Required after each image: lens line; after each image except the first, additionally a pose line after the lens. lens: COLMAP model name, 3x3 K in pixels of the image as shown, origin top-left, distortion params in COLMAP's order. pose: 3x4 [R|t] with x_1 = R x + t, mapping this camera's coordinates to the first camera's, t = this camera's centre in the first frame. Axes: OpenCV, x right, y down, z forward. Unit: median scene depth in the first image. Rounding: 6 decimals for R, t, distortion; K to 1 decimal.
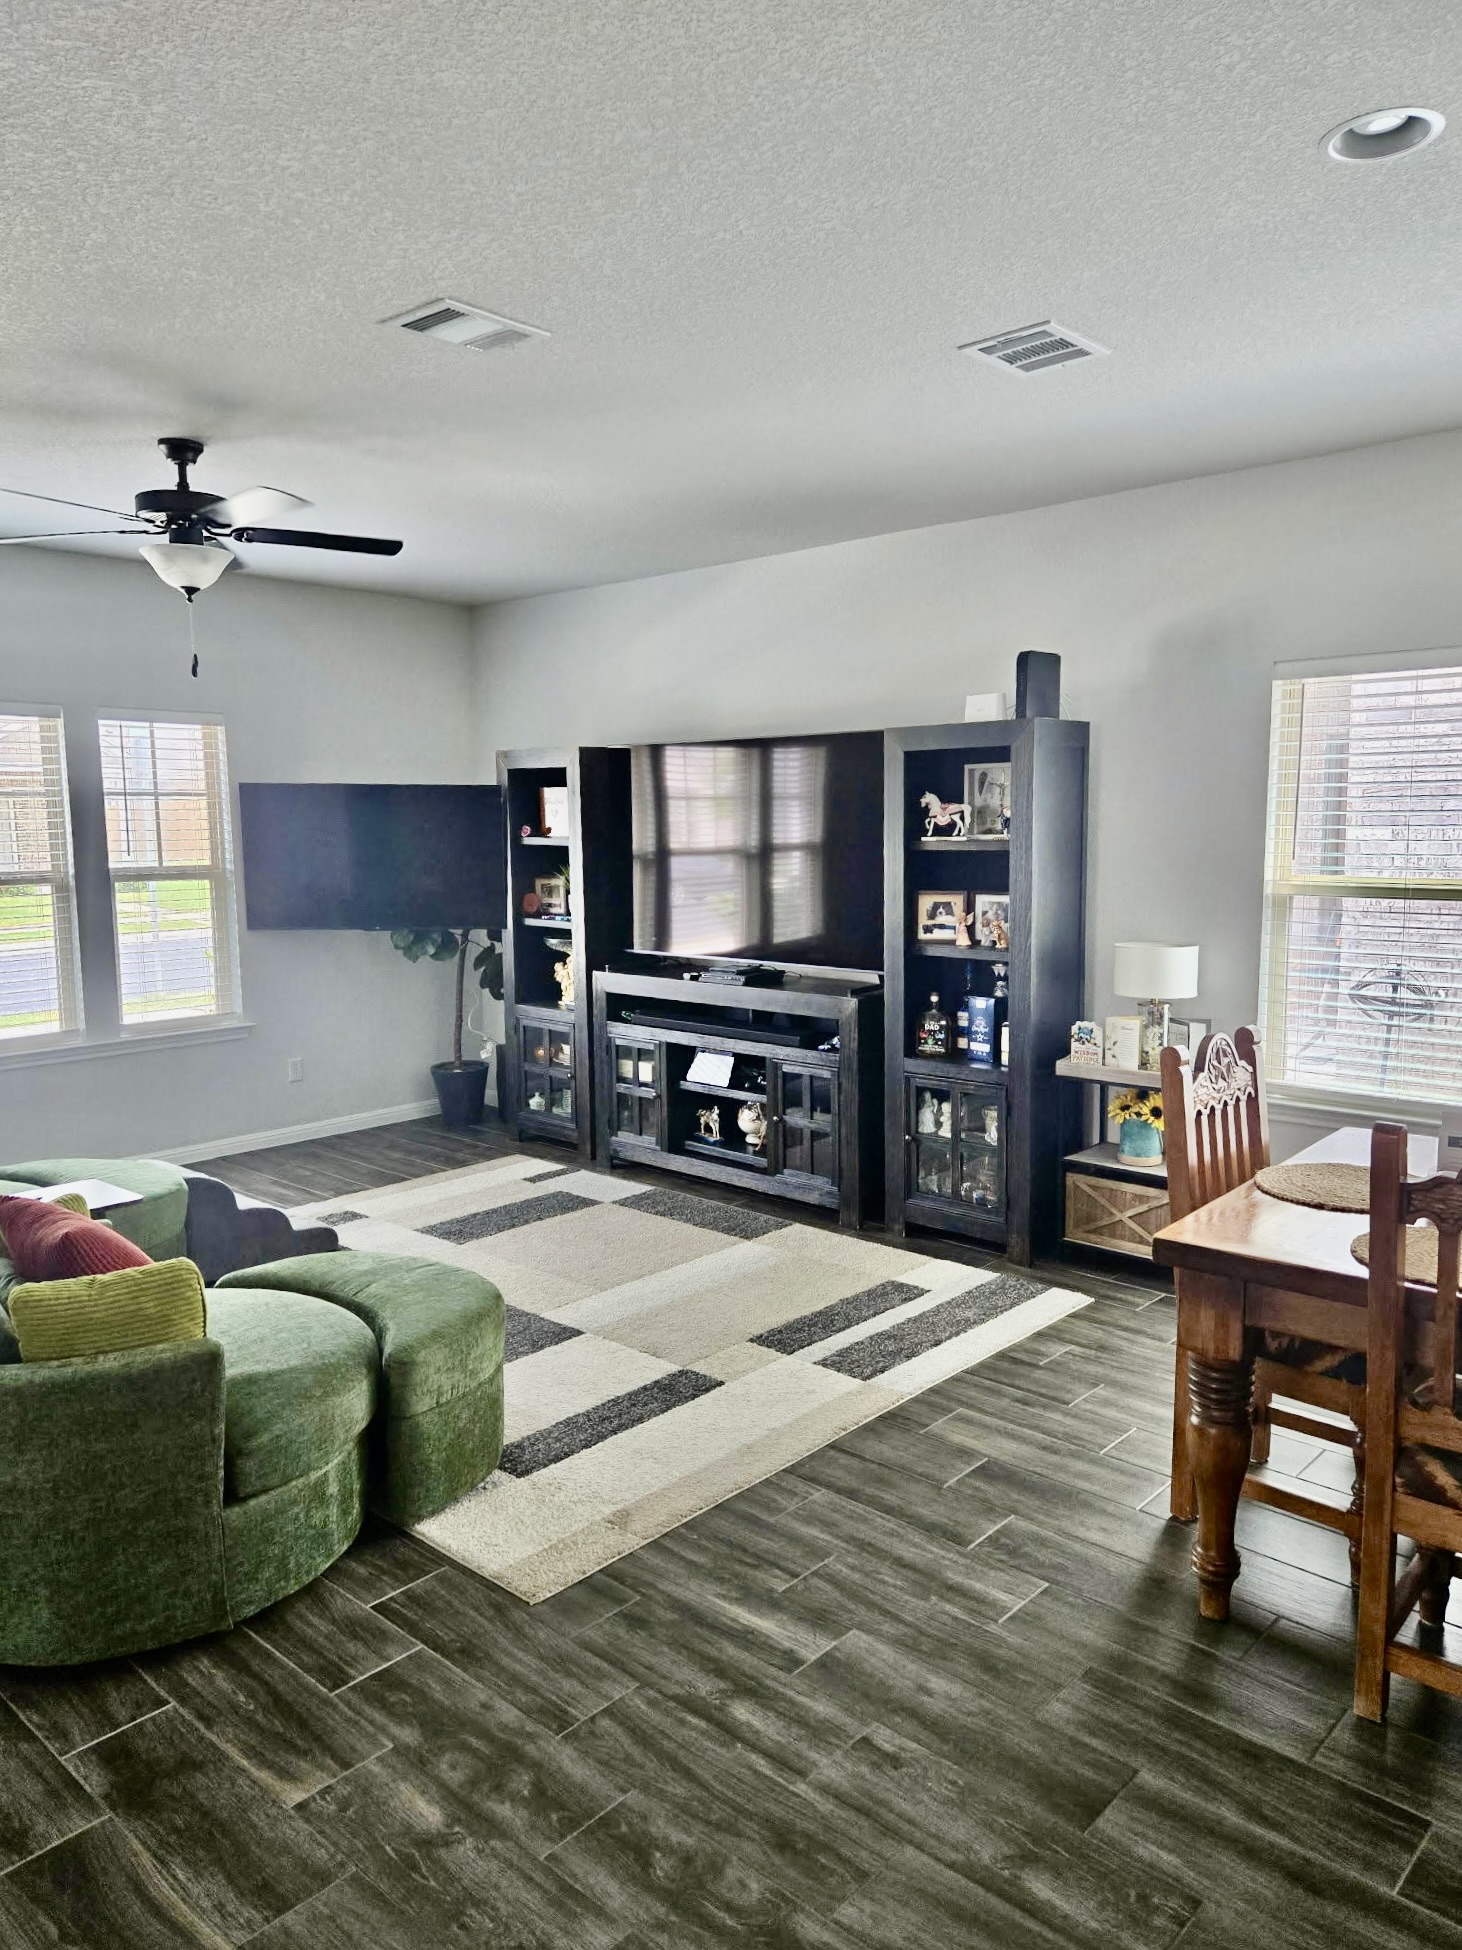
lens RADIAL K [[1357.7, 0, 726.5], [0, 1357.7, 974.1], [0, 0, 1]] dist [0.021904, -0.014324]
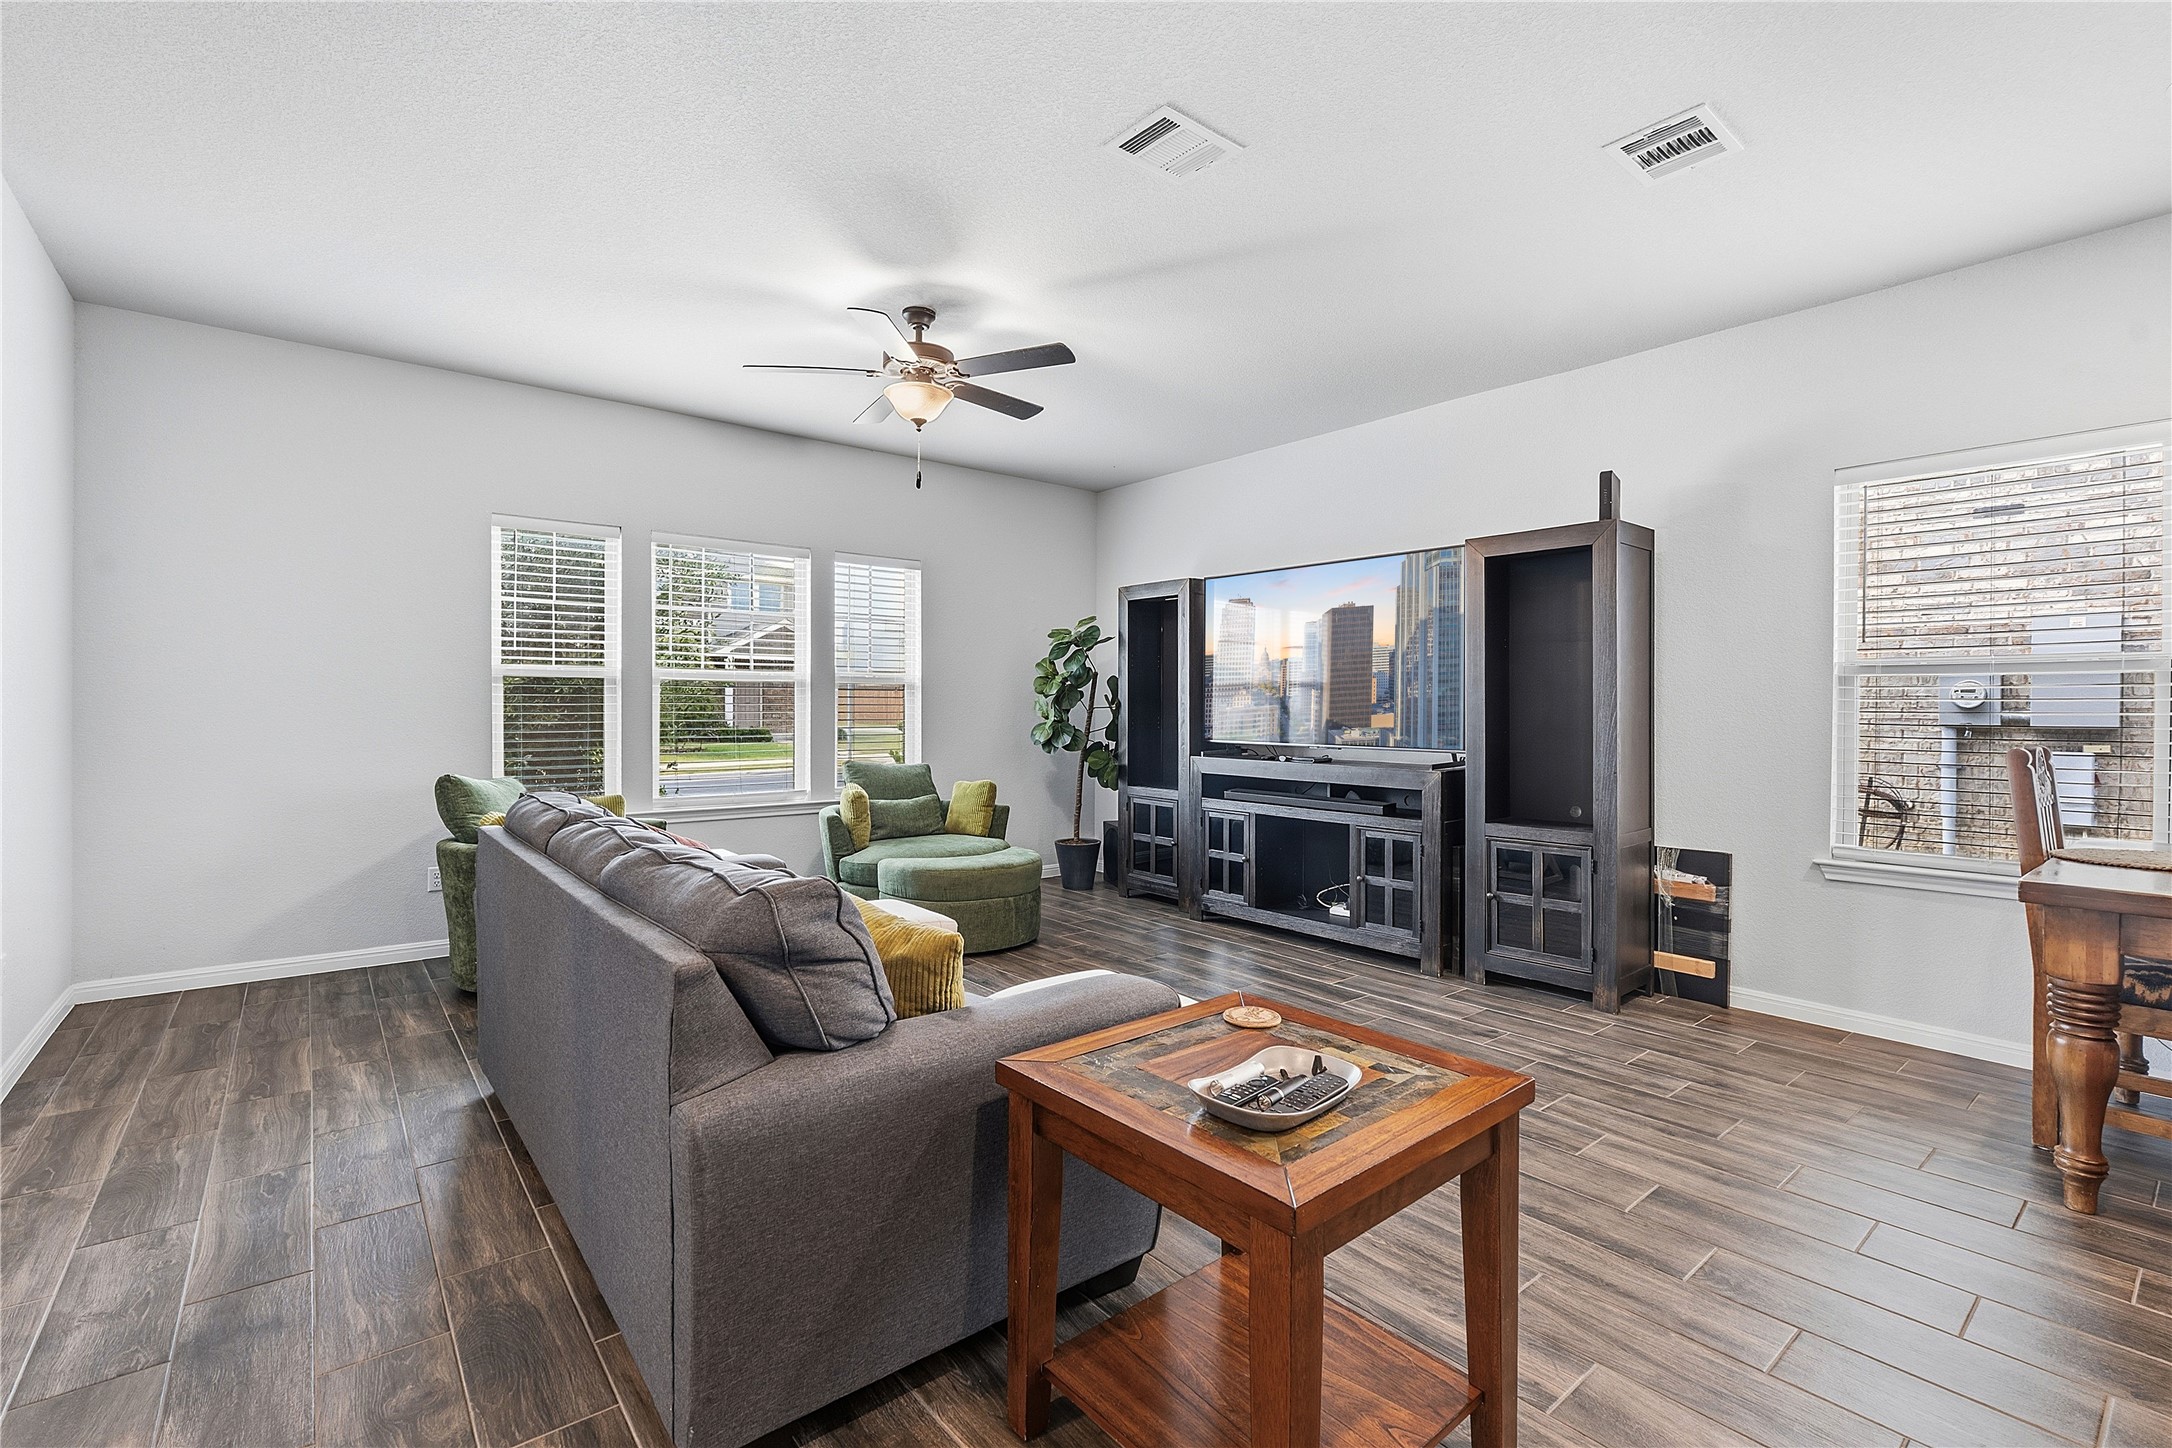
lens RADIAL K [[944.7, 0, 1087.7], [0, 944.7, 714.8], [0, 0, 1]] dist [-0.017674, 0.001692]
pose [[0.989596, 0.012188, -0.143357, -0.125862], [-0.028208, 0.993504, -0.110249, 0.096739], [0.141082, 0.113146, 0.983511, 0.219014]]
